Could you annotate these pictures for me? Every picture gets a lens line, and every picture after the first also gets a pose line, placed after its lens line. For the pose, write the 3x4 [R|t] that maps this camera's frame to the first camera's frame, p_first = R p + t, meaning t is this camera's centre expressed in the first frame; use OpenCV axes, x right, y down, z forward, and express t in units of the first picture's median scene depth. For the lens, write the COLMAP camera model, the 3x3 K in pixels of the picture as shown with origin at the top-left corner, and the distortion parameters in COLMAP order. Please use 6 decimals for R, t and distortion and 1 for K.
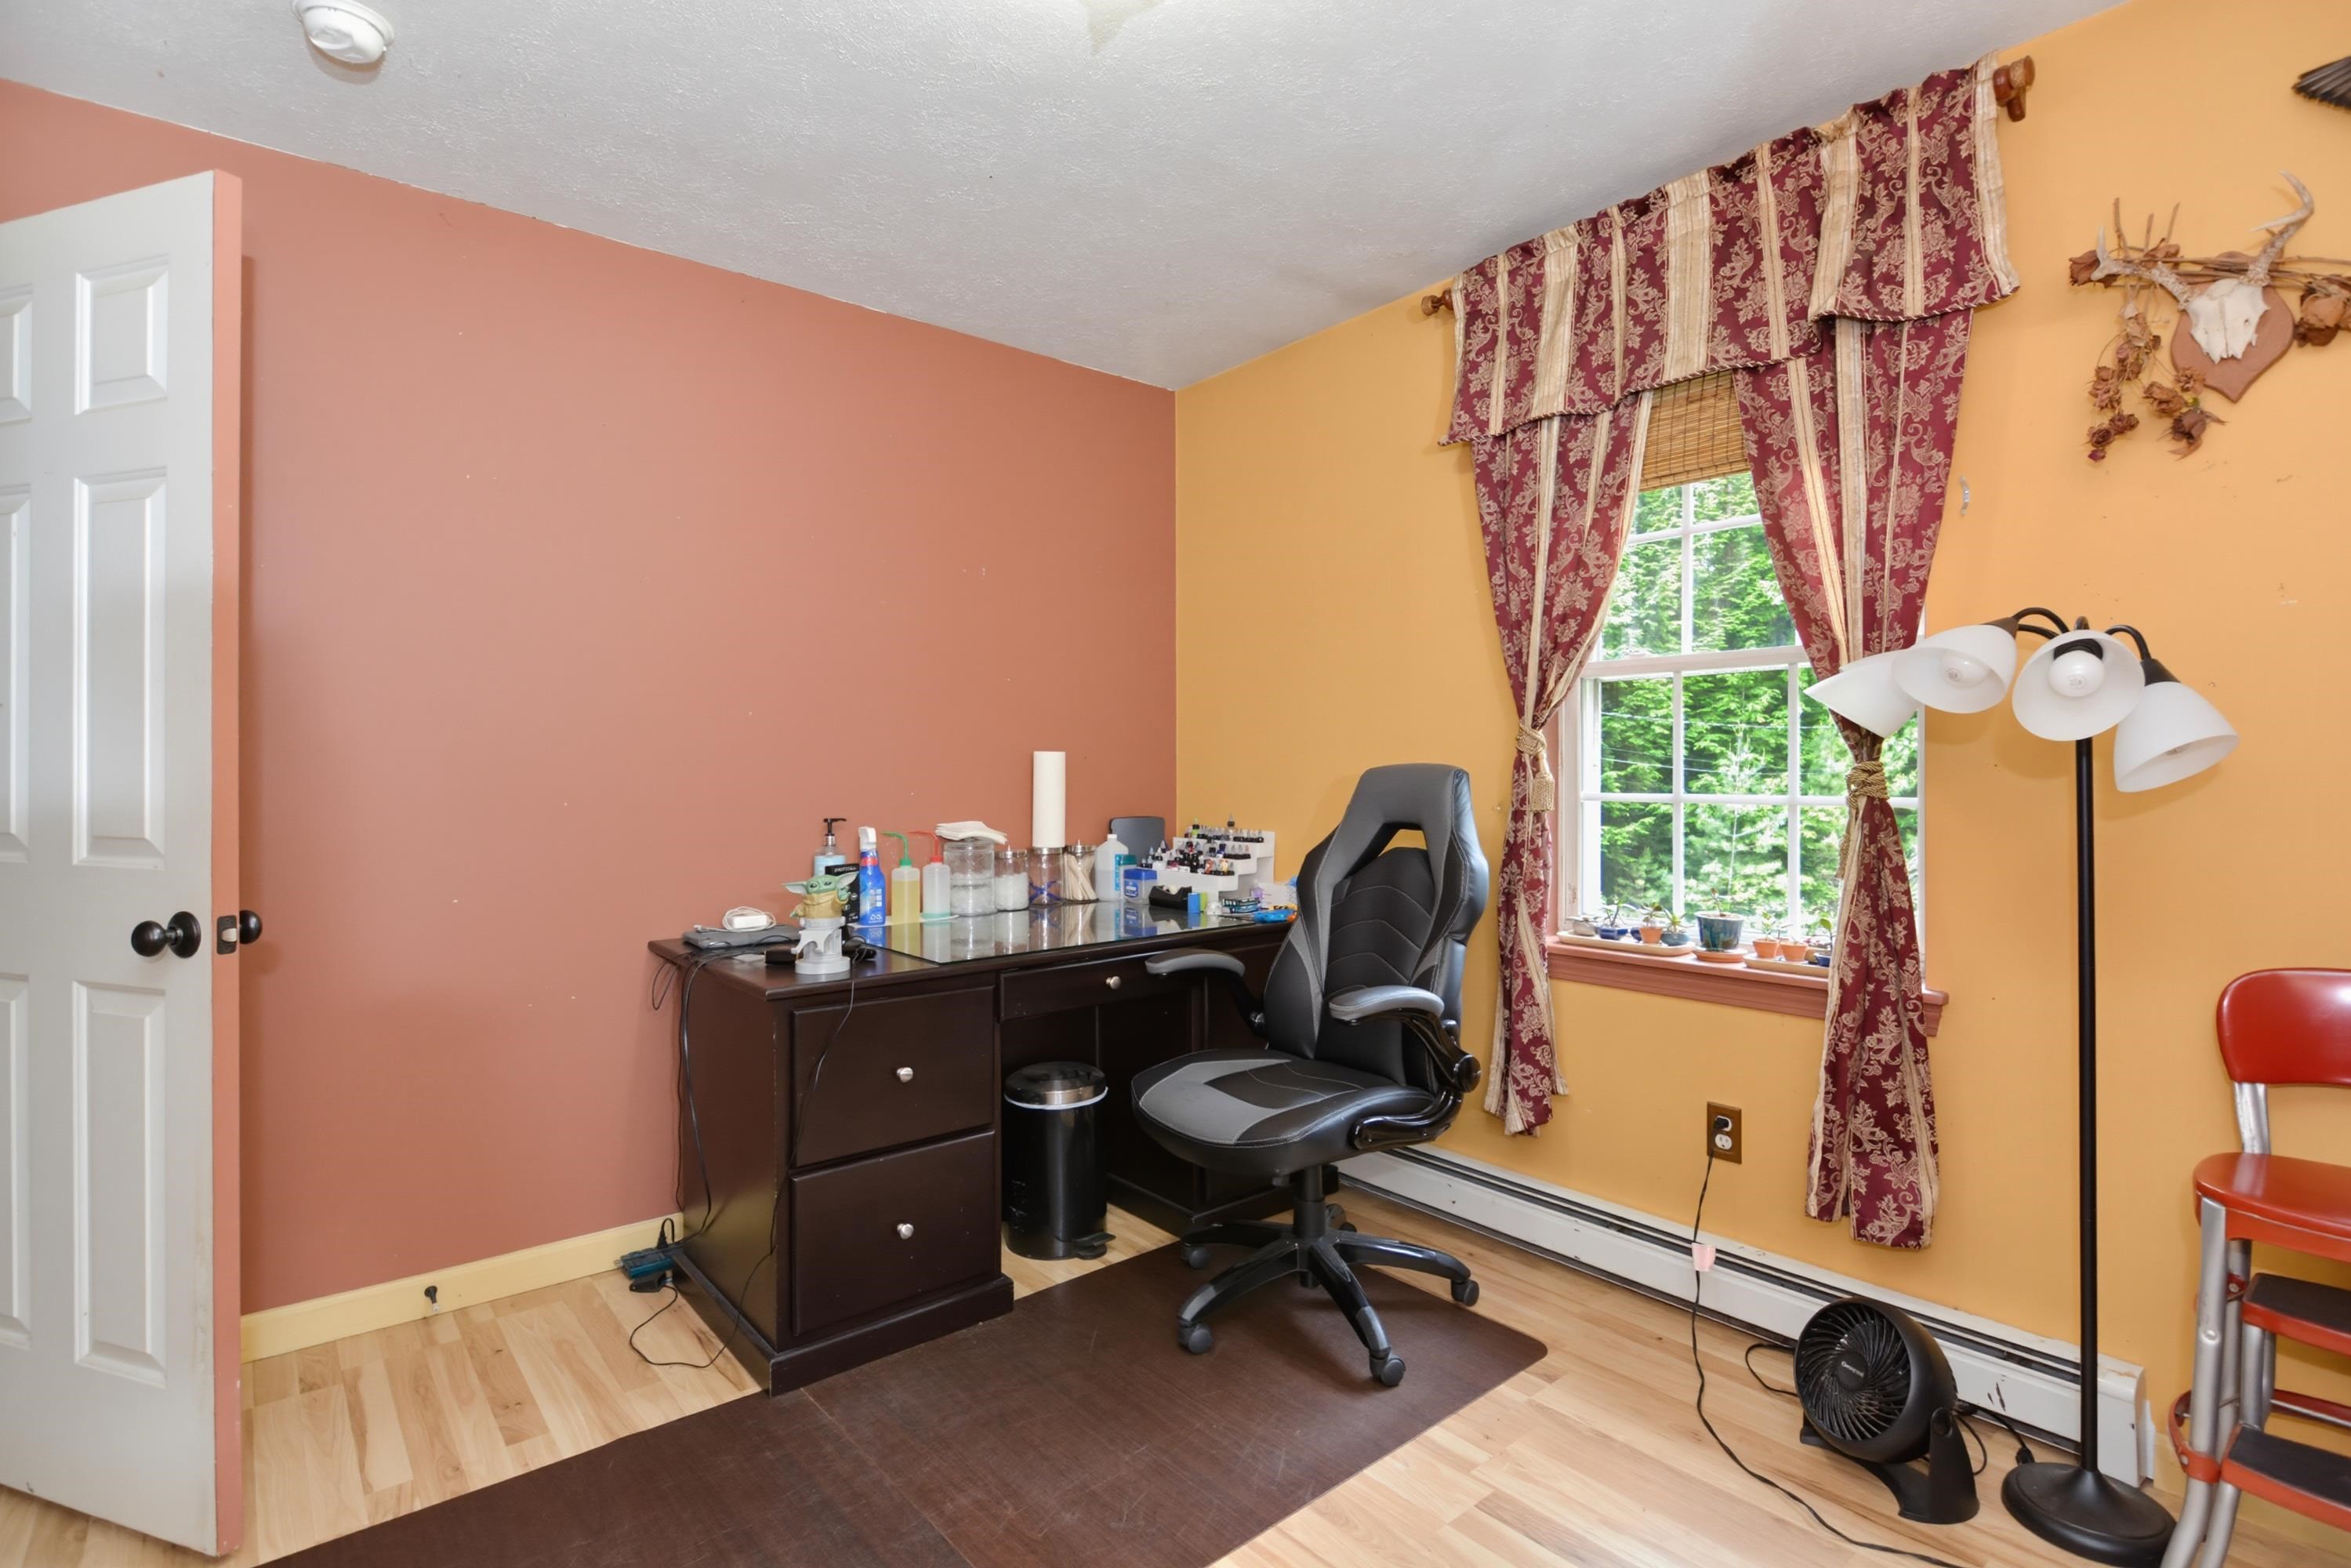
lens RADIAL K [[1129.1, 0, 1205.3], [0, 1129.1, 780.3], [0, 0, 1]] dist [0.018740, -0.019700]
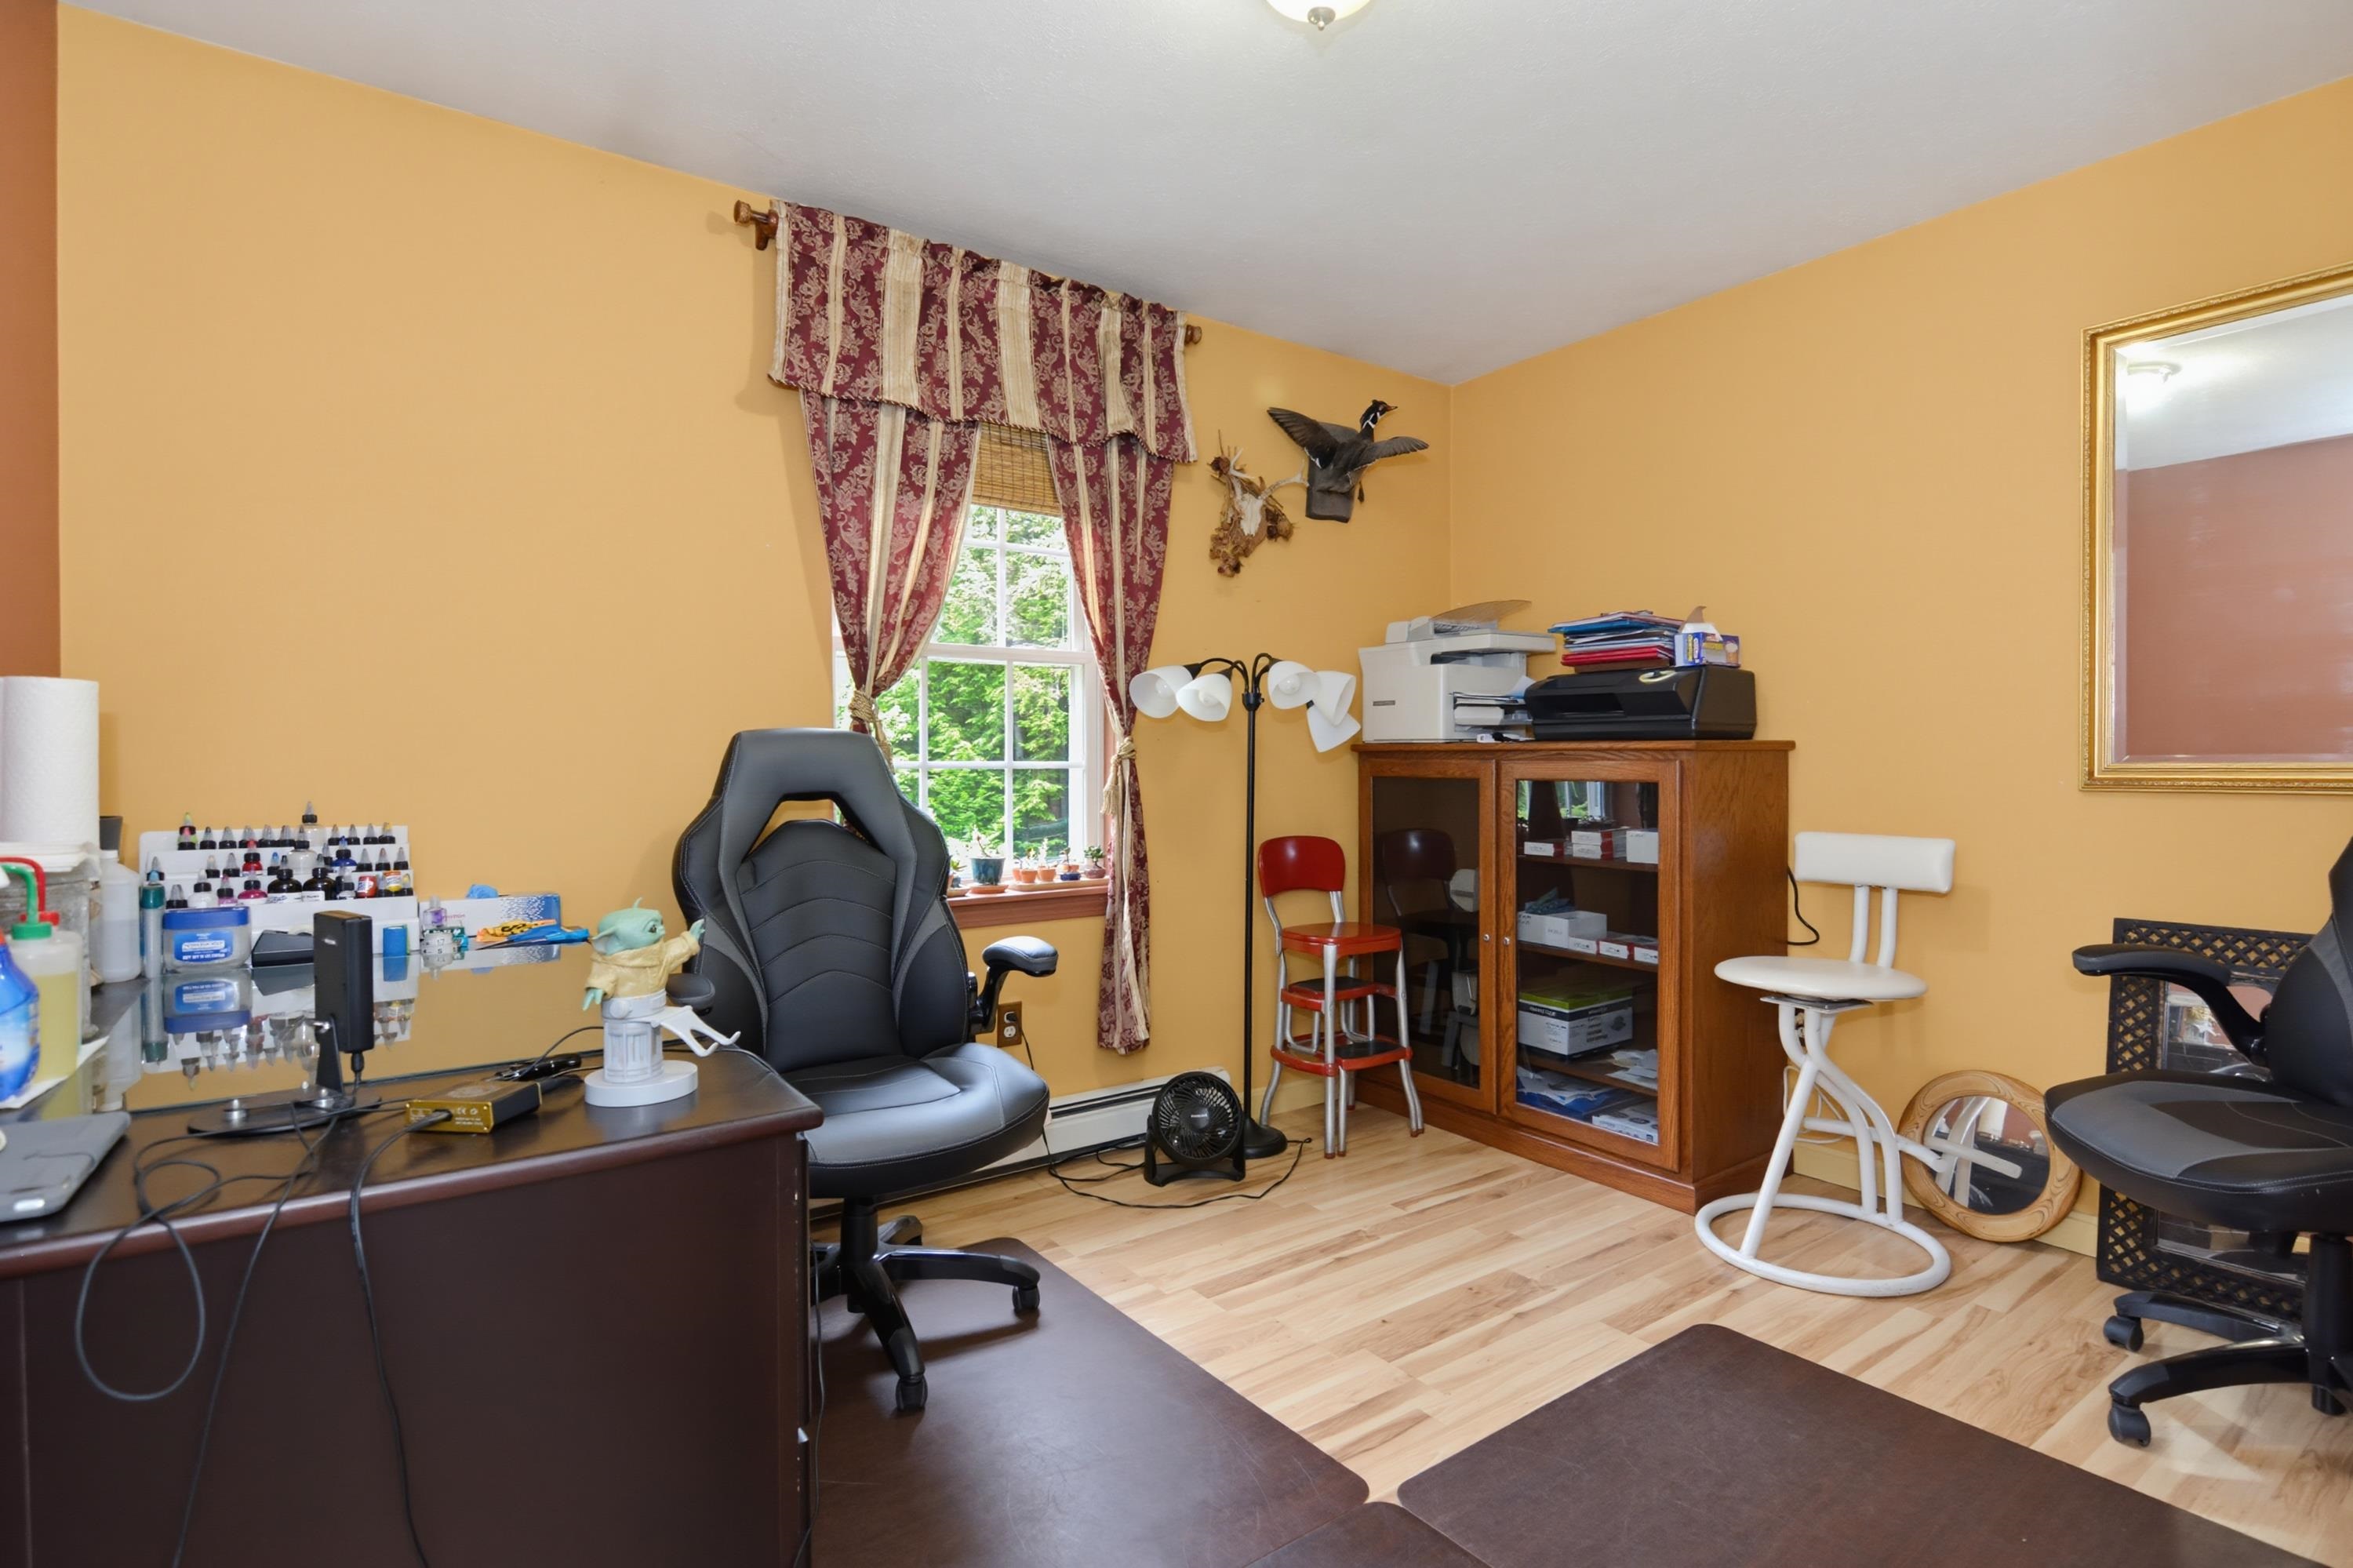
lens RADIAL K [[1136.9, 0, 1206.5], [0, 1136.9, 781.4], [0, 0, 1]] dist [0.001321, -0.010082]
pose [[0.074856, -0.020883, 0.996976, -0.775034], [0.006047, 0.999772, 0.020488, 0.011991], [-0.997176, 0.004495, 0.074965, 0.659977]]
